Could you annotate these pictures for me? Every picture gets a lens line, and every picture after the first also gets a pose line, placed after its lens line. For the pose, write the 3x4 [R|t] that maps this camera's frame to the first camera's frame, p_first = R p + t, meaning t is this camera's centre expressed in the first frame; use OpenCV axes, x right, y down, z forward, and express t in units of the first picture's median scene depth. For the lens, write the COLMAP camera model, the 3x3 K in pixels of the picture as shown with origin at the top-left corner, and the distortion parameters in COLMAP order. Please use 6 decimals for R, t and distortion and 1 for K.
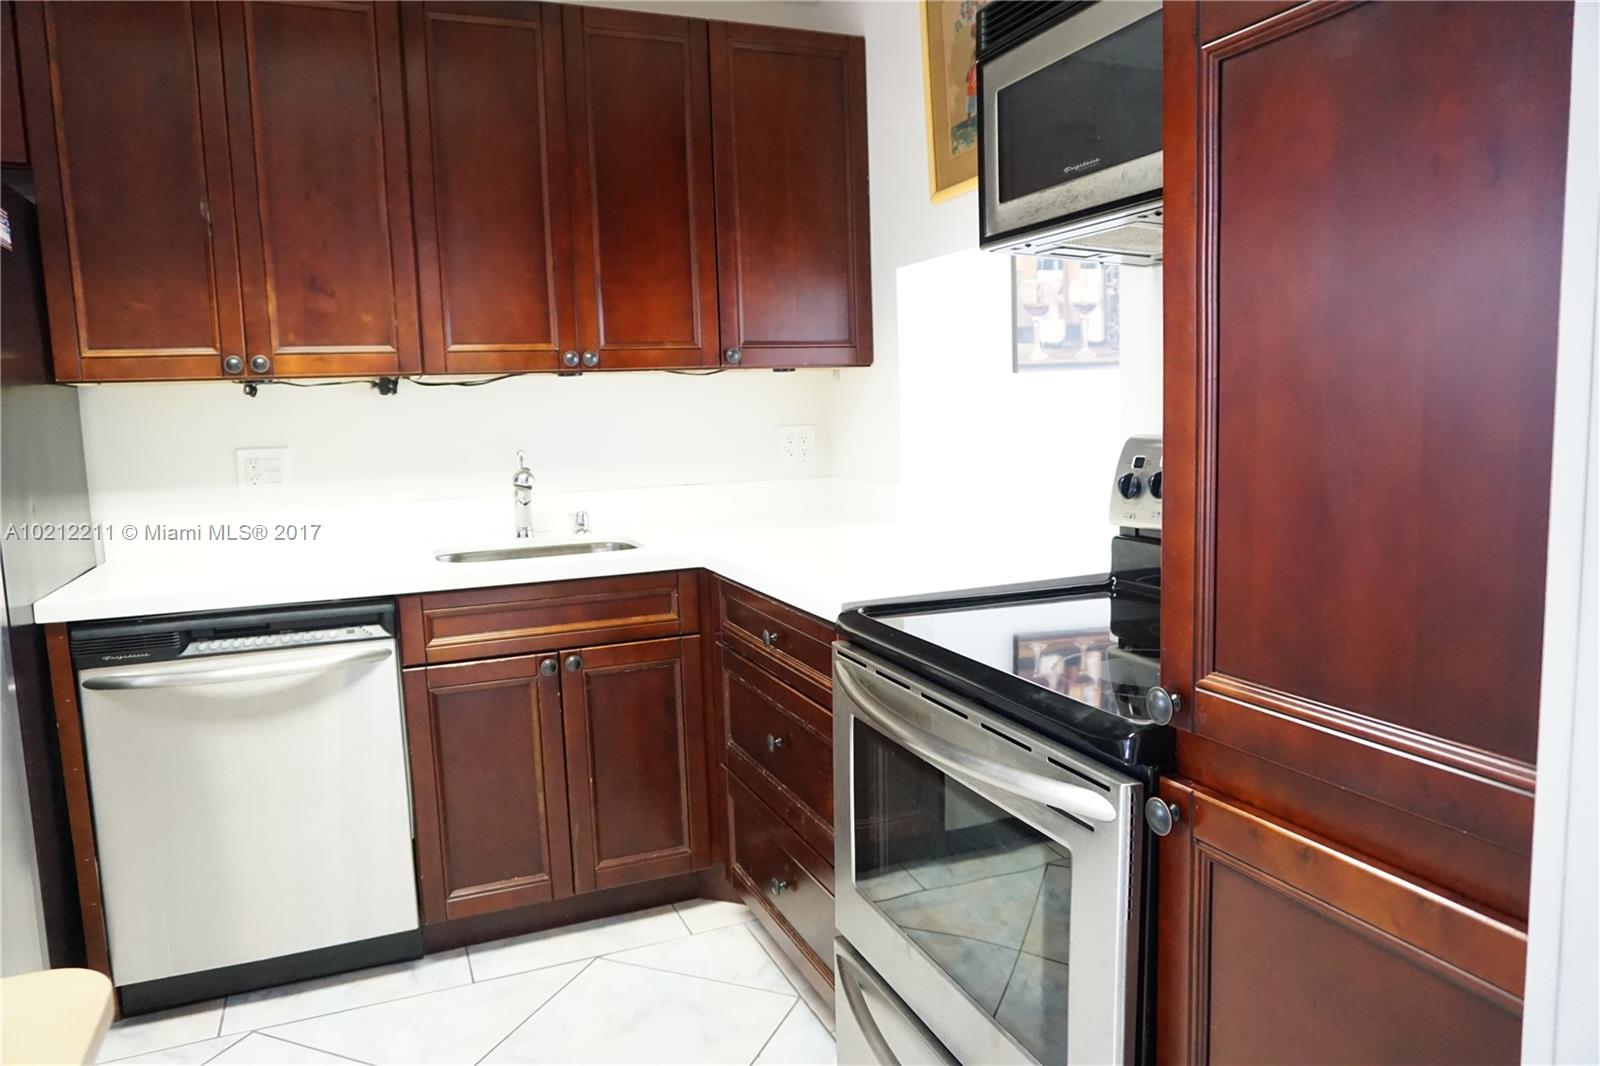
lens RADIAL K [[1083.7, 0, 804.8], [0, 1083.7, 527.8], [0, 0, 1]] dist [-0.040723, 0.031910]
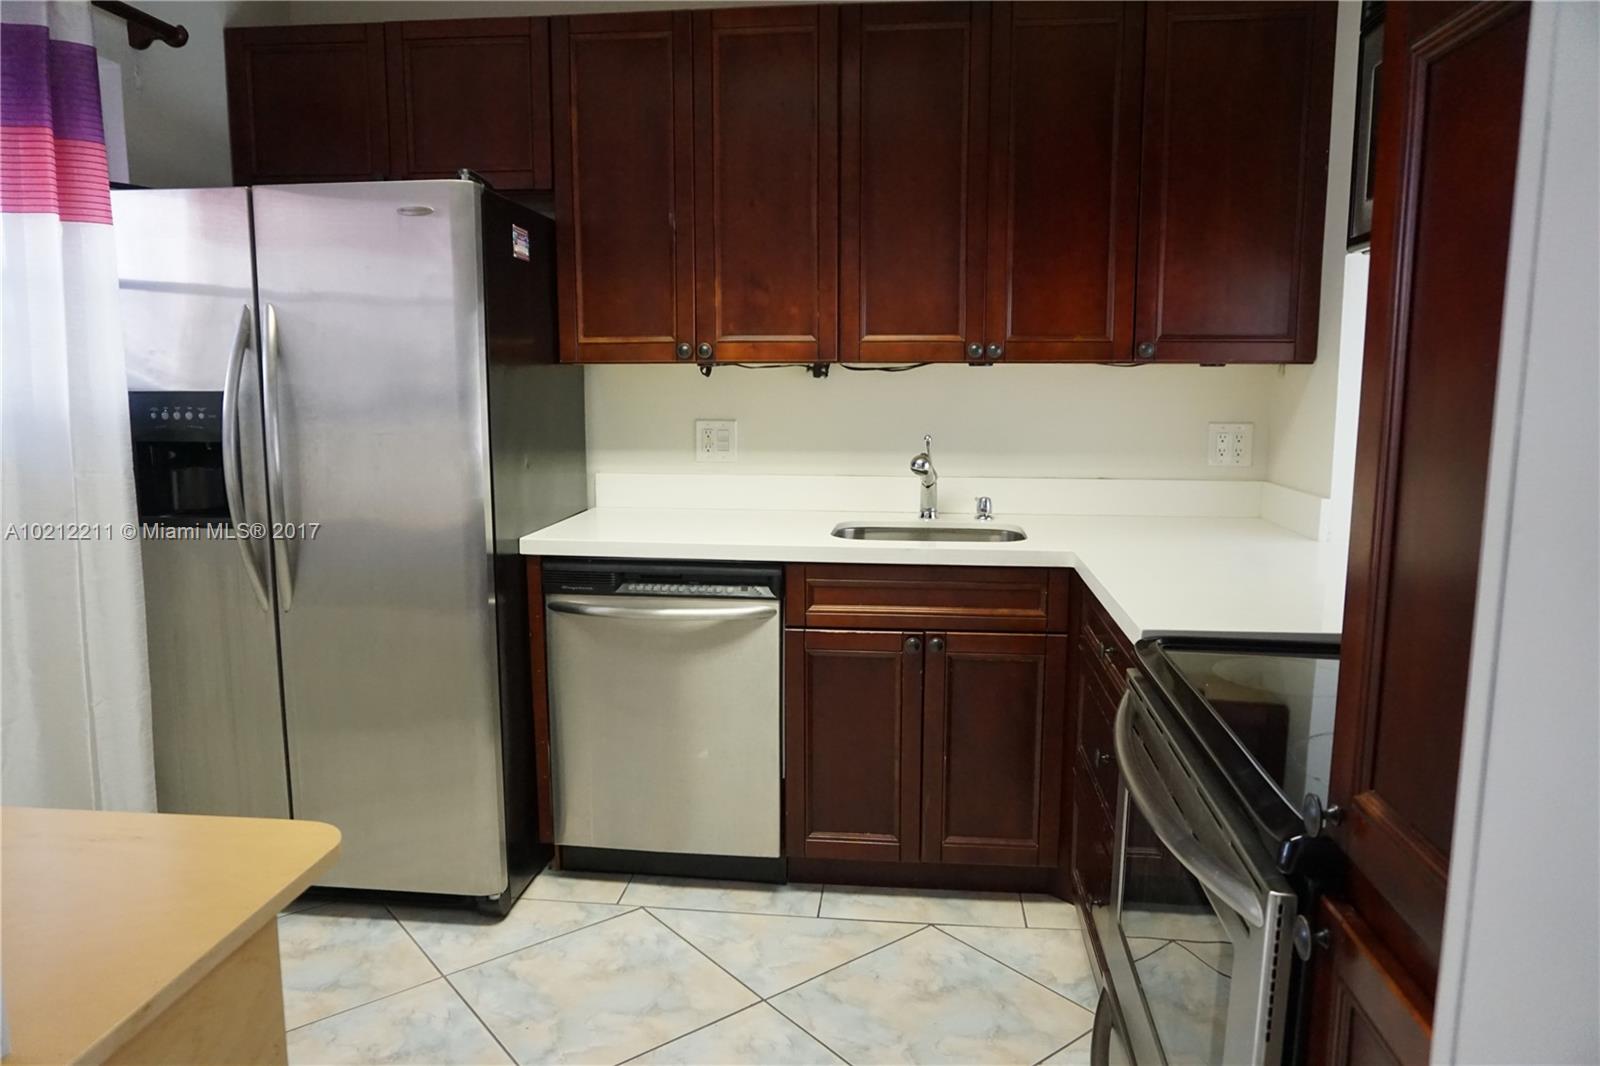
lens RADIAL K [[1083.7, 0, 804.3], [0, 1083.7, 529.4], [0, 0, 1]] dist [-0.040723, 0.031910]
pose [[0.874861, 0.100713, -0.473789, 0.156444], [-0.083529, 0.994860, 0.057238, -0.034796], [0.477118, -0.010500, 0.878776, 0.019021]]
